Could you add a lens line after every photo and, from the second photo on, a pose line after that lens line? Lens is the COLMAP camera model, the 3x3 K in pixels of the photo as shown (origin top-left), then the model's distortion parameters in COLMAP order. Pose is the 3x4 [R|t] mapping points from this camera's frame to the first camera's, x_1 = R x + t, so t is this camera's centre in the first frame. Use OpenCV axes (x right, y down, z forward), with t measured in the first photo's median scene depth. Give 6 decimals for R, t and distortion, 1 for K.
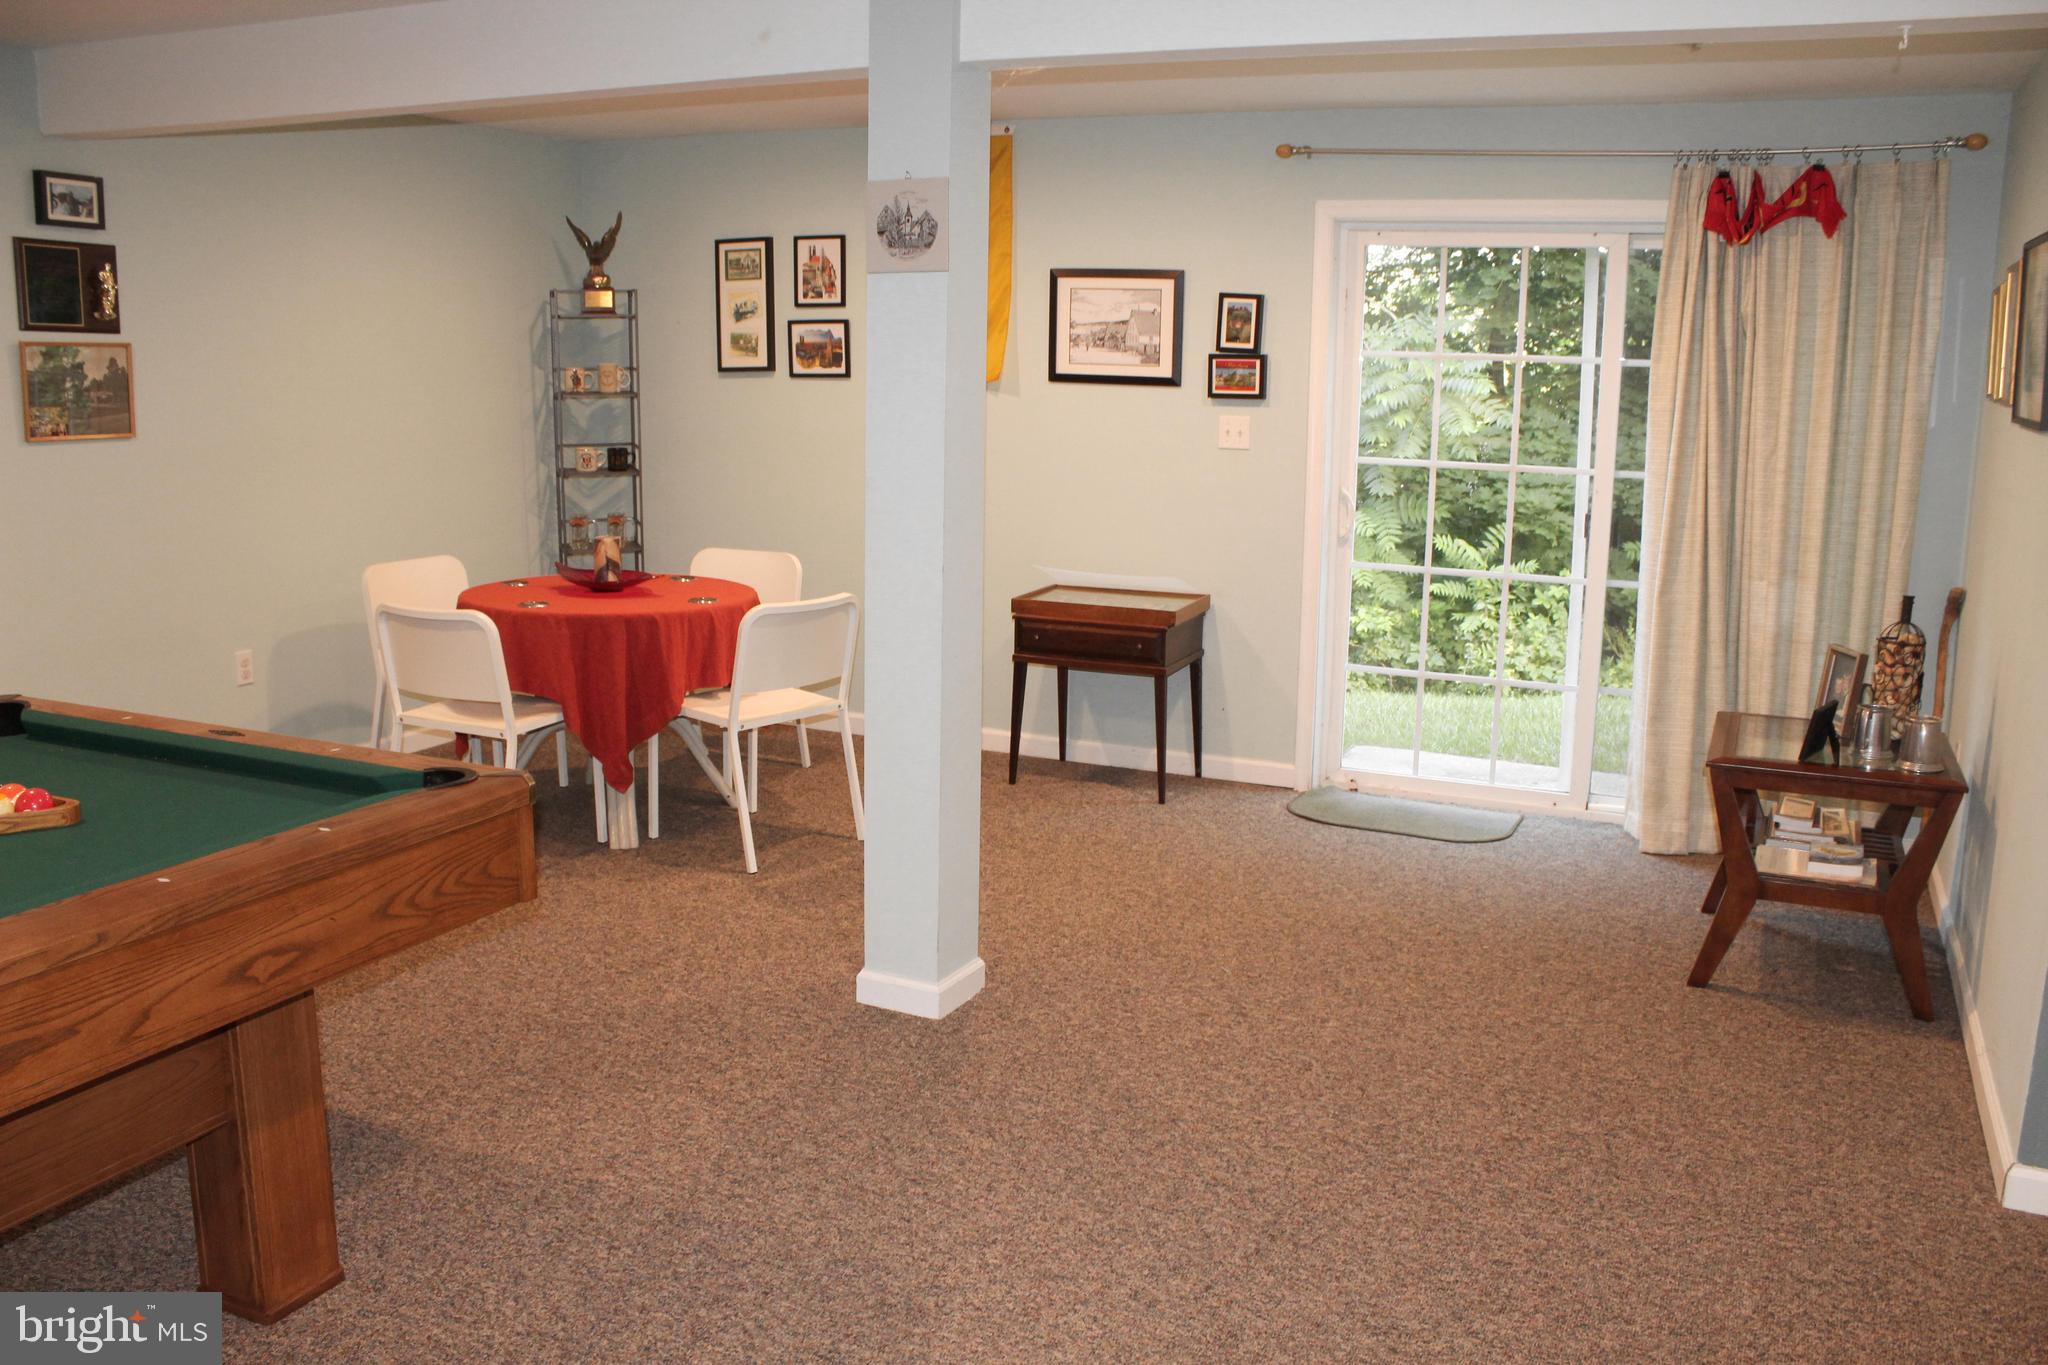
lens RADIAL K [[1677.1, 0, 997.2], [0, 1677.1, 684.1], [0, 0, 1]] dist [-0.167364, 0.150407]
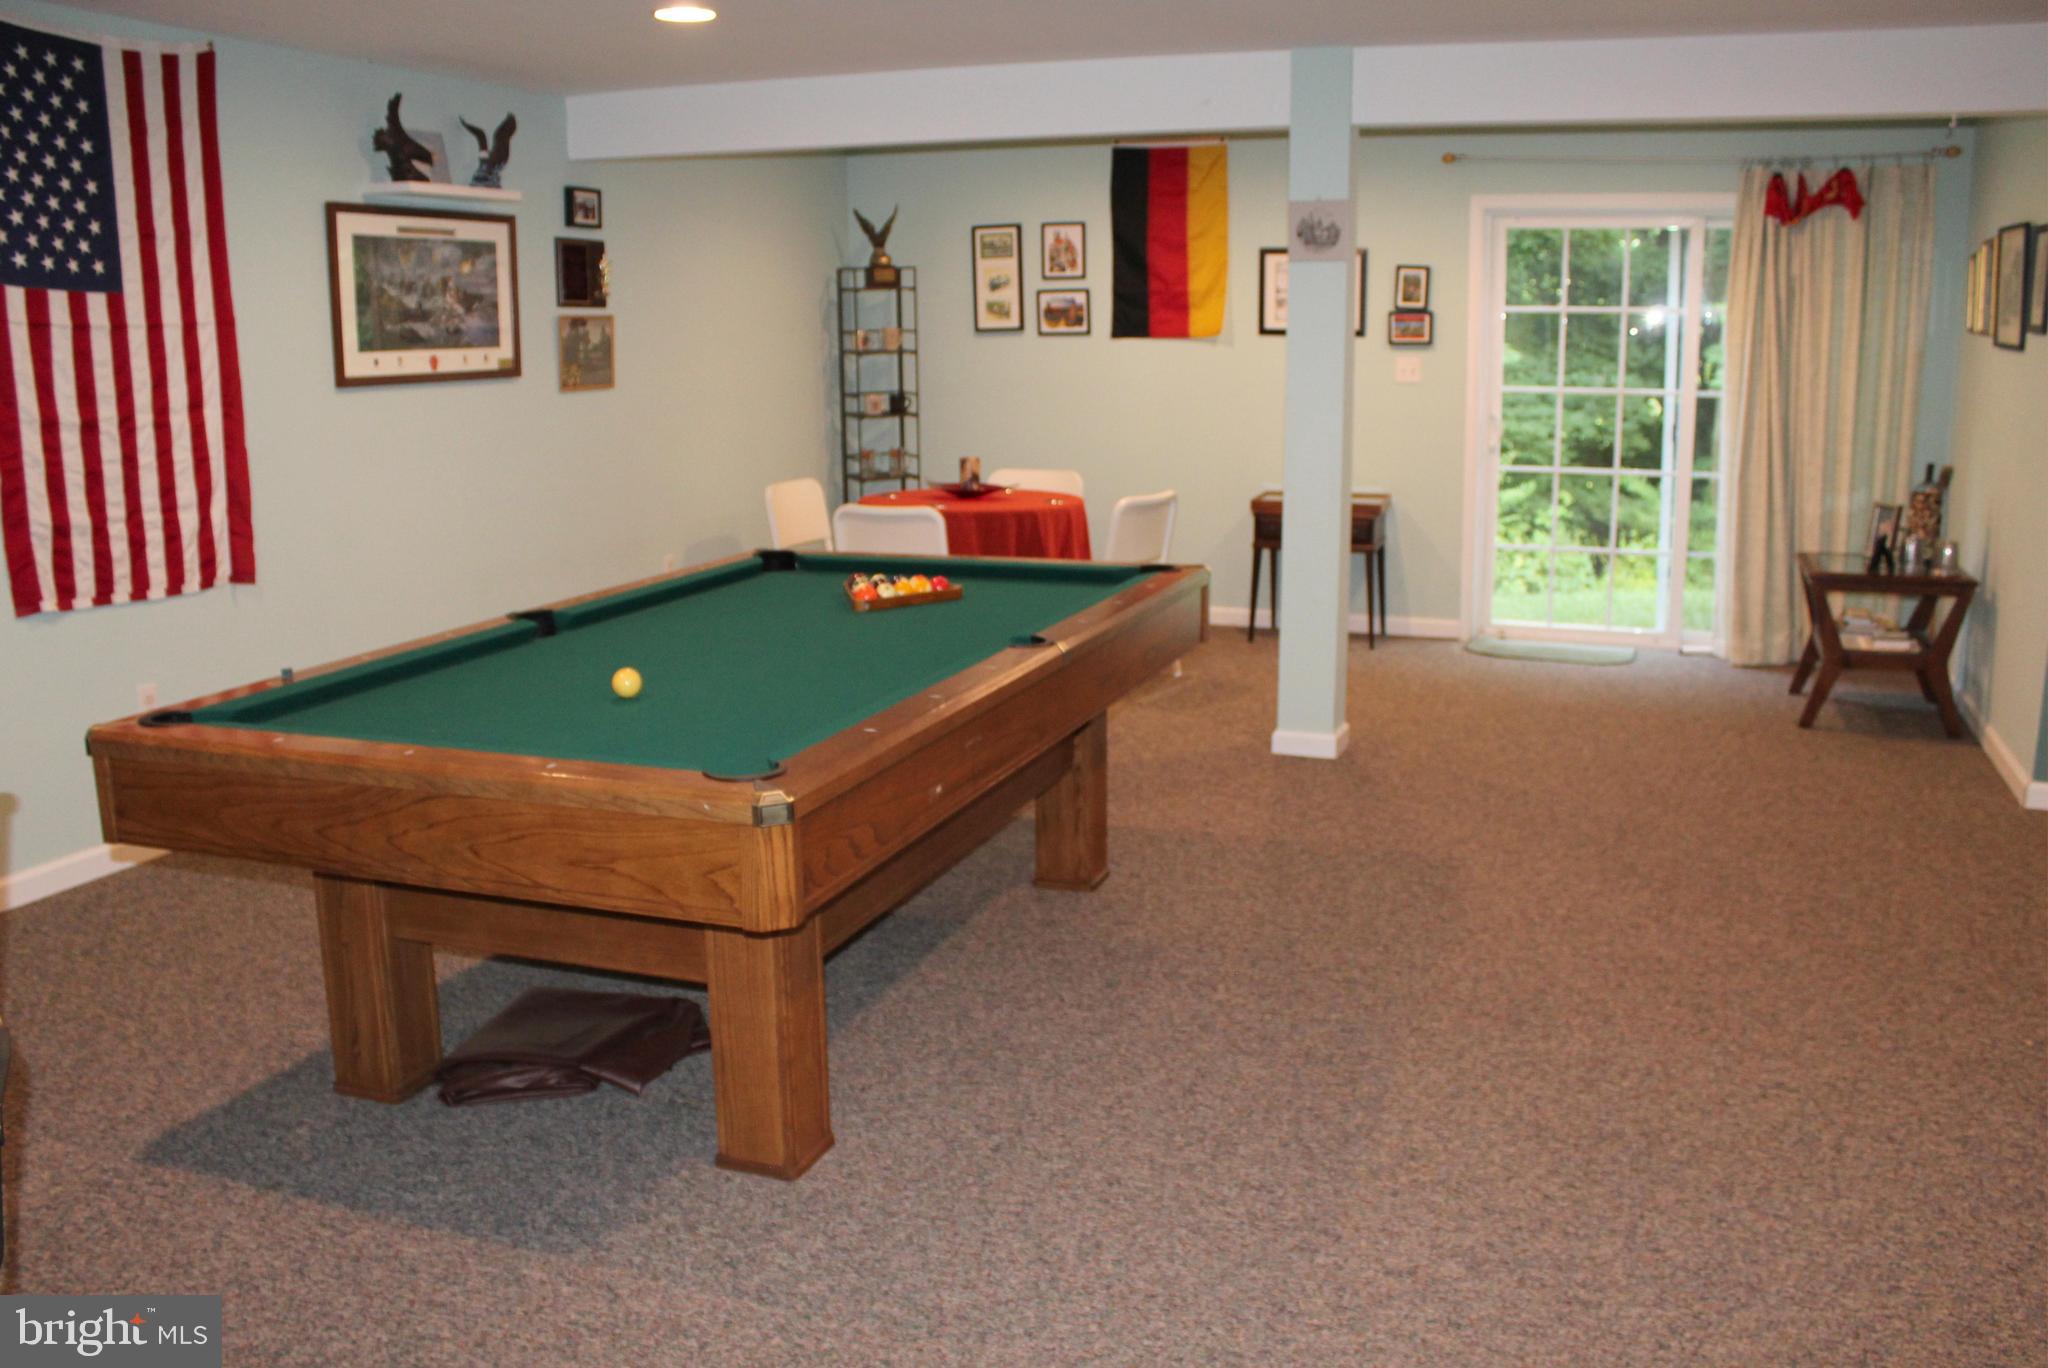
lens RADIAL K [[1700.2, 0, 1024.0], [0, 1700.2, 684.0], [0, 0, 1]] dist [-0.169699, 0.156245]
pose [[0.996873, -0.039033, 0.068700, -0.305021], [0.037668, 0.999068, 0.021060, 0.067608], [-0.069458, -0.018407, 0.997415, -0.363249]]
